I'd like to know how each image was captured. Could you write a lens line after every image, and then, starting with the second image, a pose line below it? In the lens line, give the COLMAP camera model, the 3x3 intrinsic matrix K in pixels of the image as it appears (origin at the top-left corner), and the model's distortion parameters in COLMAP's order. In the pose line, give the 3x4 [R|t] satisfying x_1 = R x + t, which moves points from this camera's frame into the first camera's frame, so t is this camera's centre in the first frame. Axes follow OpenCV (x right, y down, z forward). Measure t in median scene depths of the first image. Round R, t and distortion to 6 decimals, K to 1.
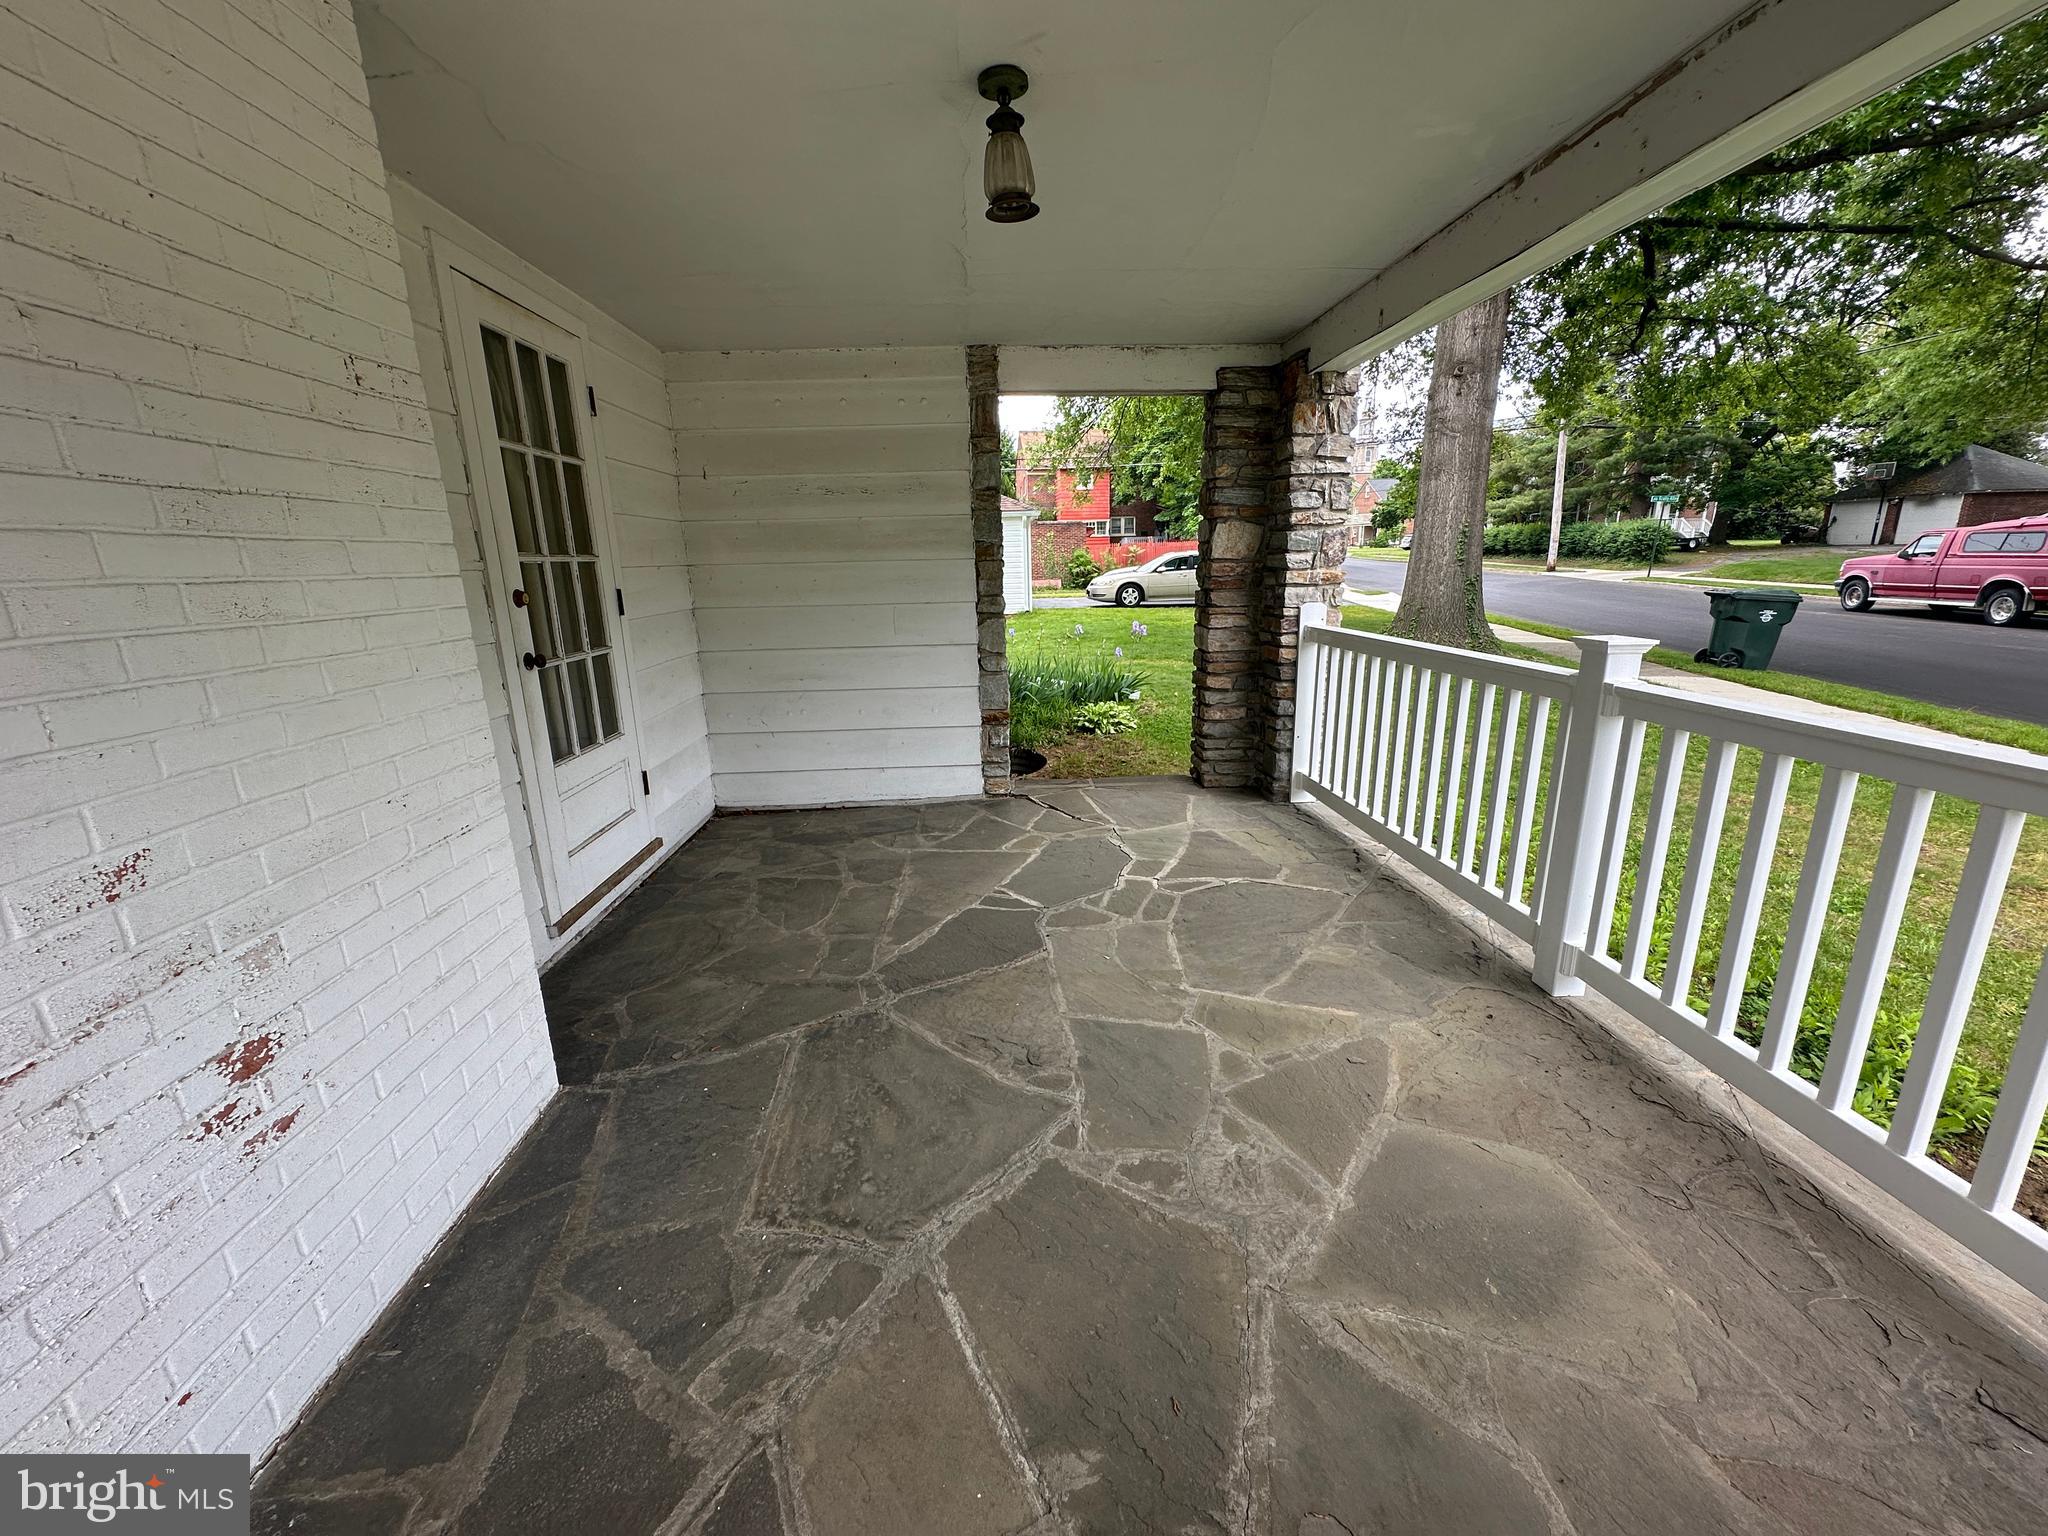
lens RADIAL K [[810.2, 0, 1024.3], [0, 810.2, 767.0], [0, 0, 1]] dist [-0.000822, -0.000085]
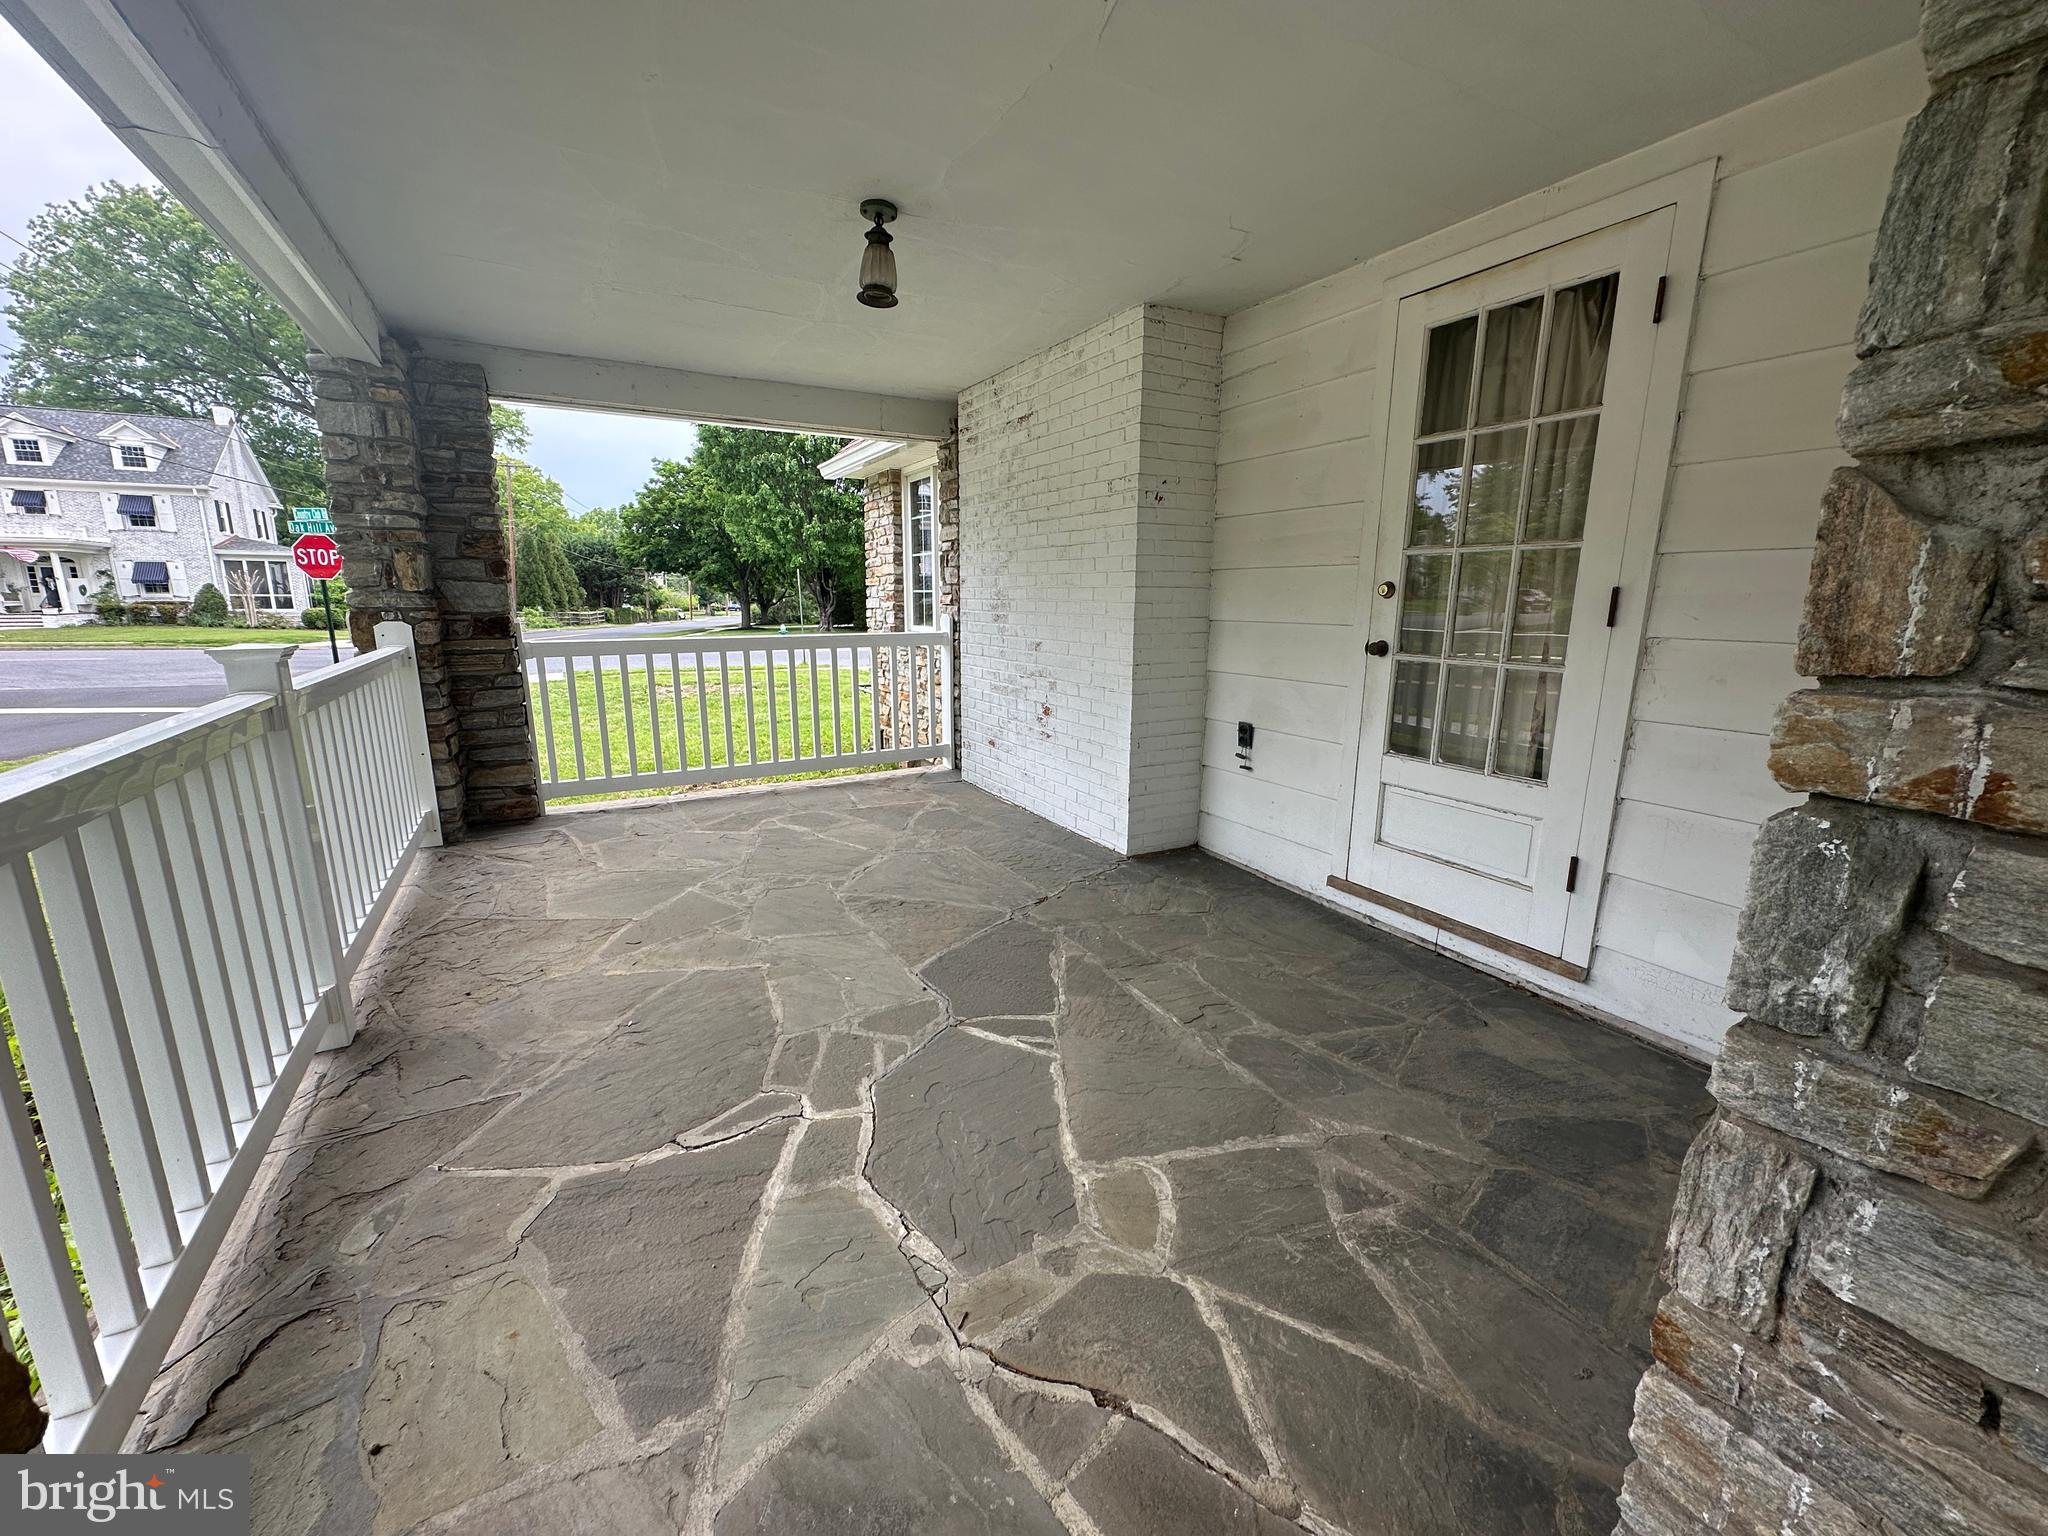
lens RADIAL K [[810.2, 0, 1022.2], [0, 810.2, 764.4], [0, 0, 1]] dist [-0.000822, -0.000085]
pose [[-0.895796, 0.108637, -0.430984, 0.200881], [-0.095507, 0.899969, 0.425364, -0.273695], [0.434082, 0.422201, -0.795813, 1.159840]]
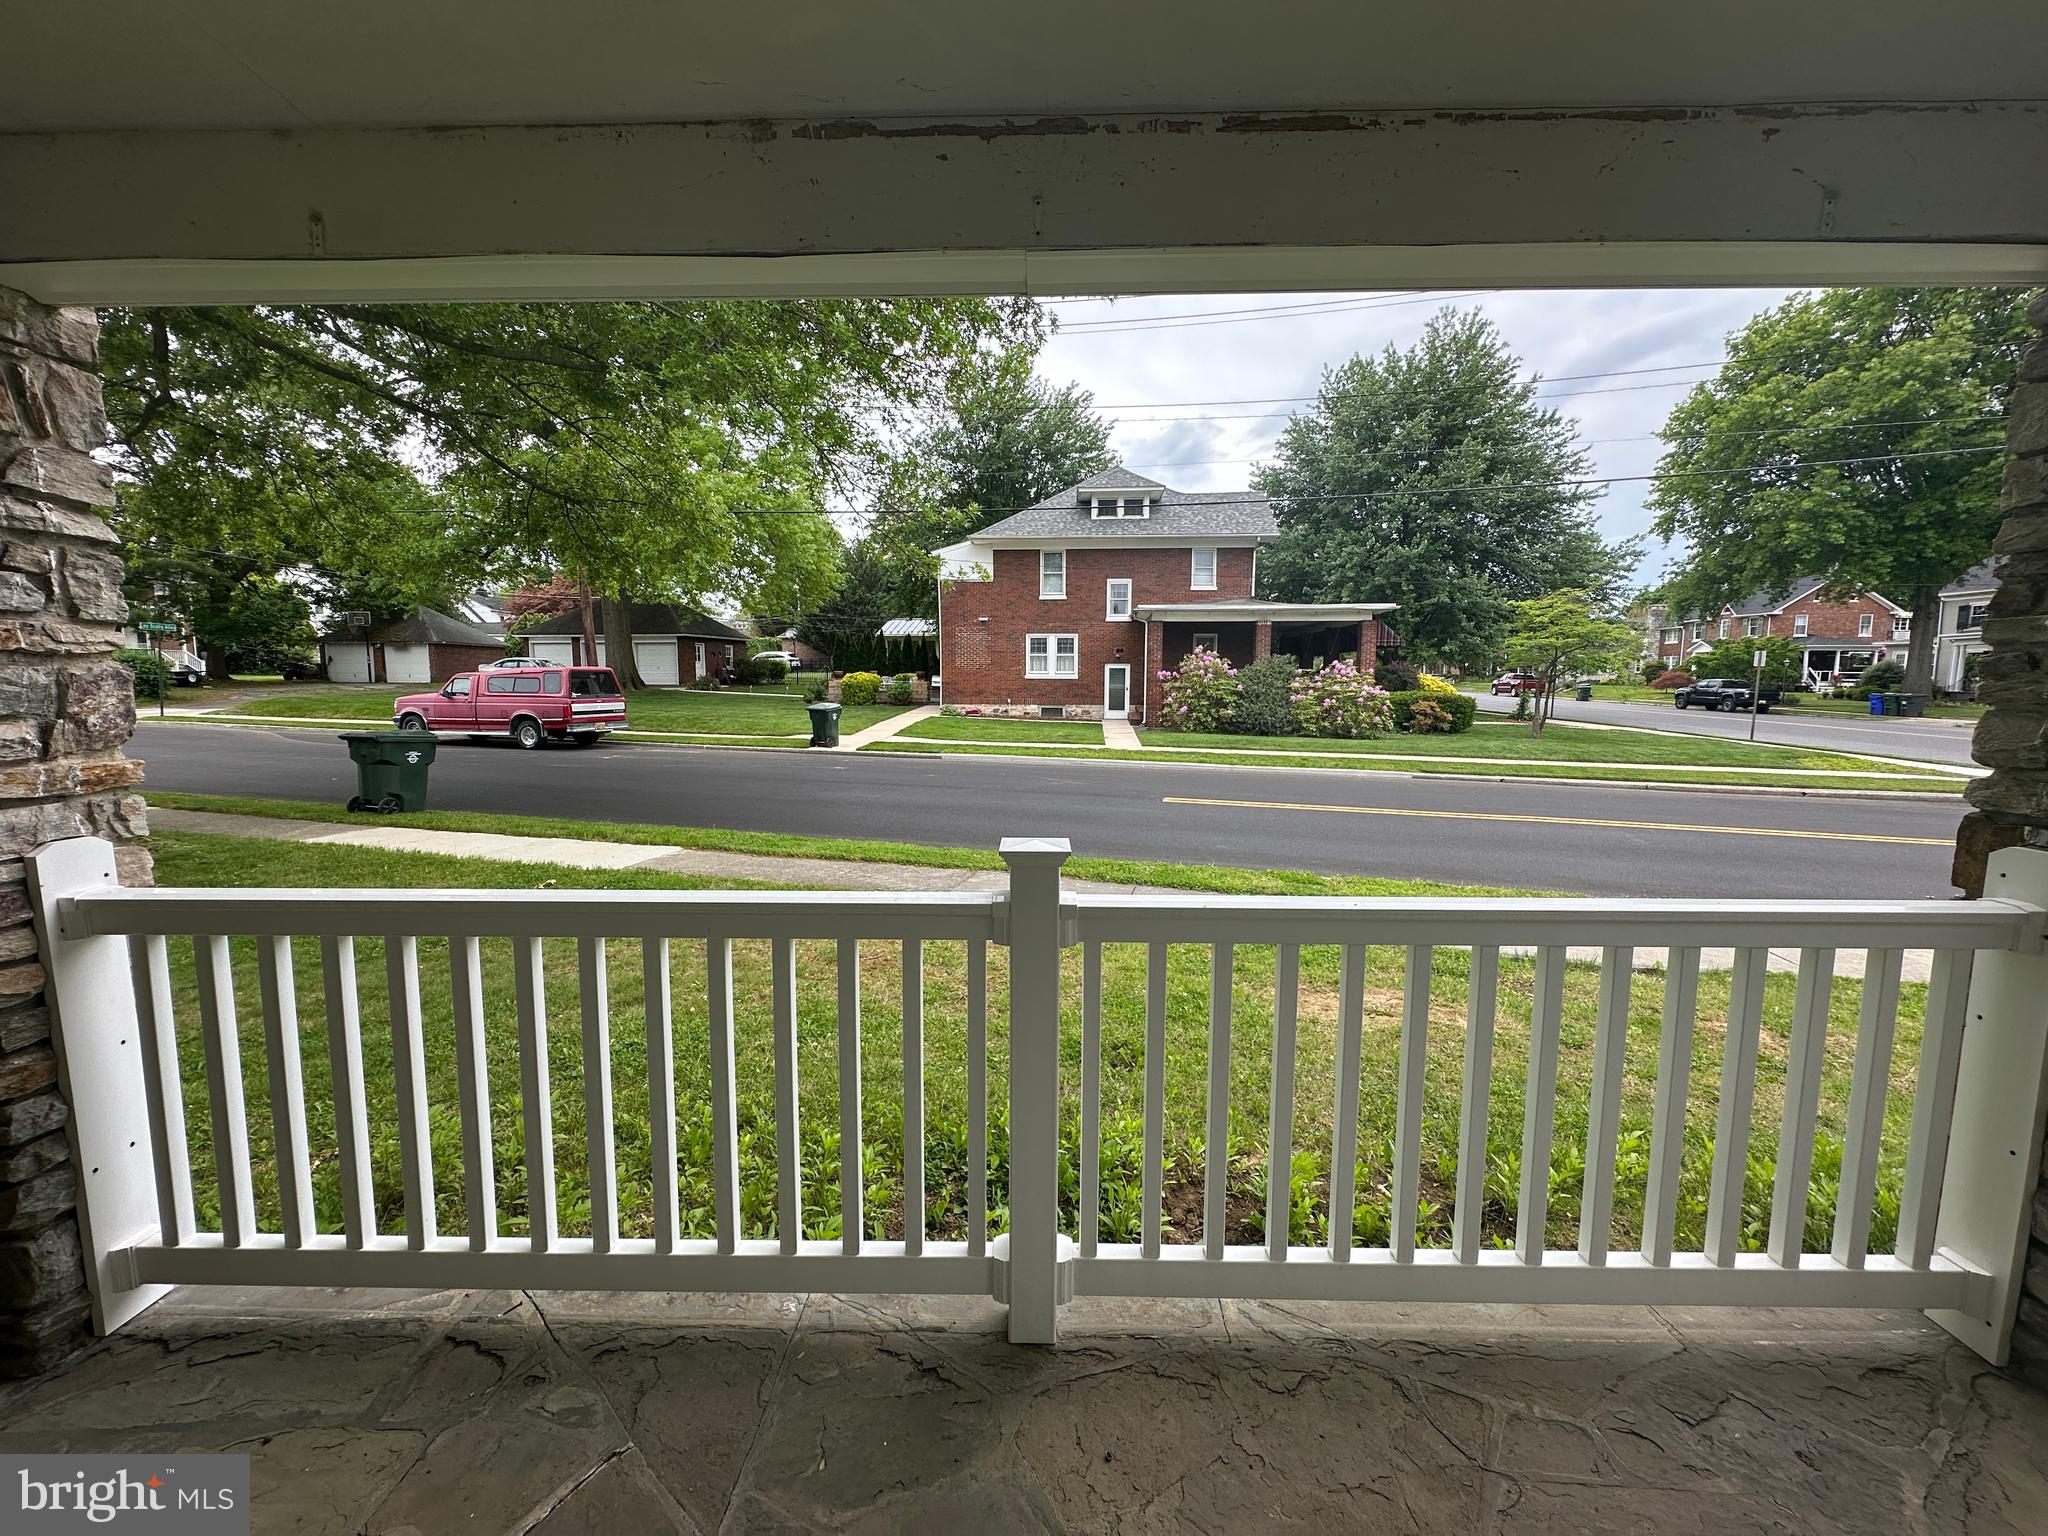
lens RADIAL K [[810.2, 0, 1021.3], [0, 810.2, 763.7], [0, 0, 1]] dist [-0.000822, -0.000085]
pose [[0.077394, -0.081511, 0.993663, -0.003563], [0.242959, 0.968148, 0.060495, -0.148875], [-0.966944, 0.236738, 0.094732, 0.493715]]
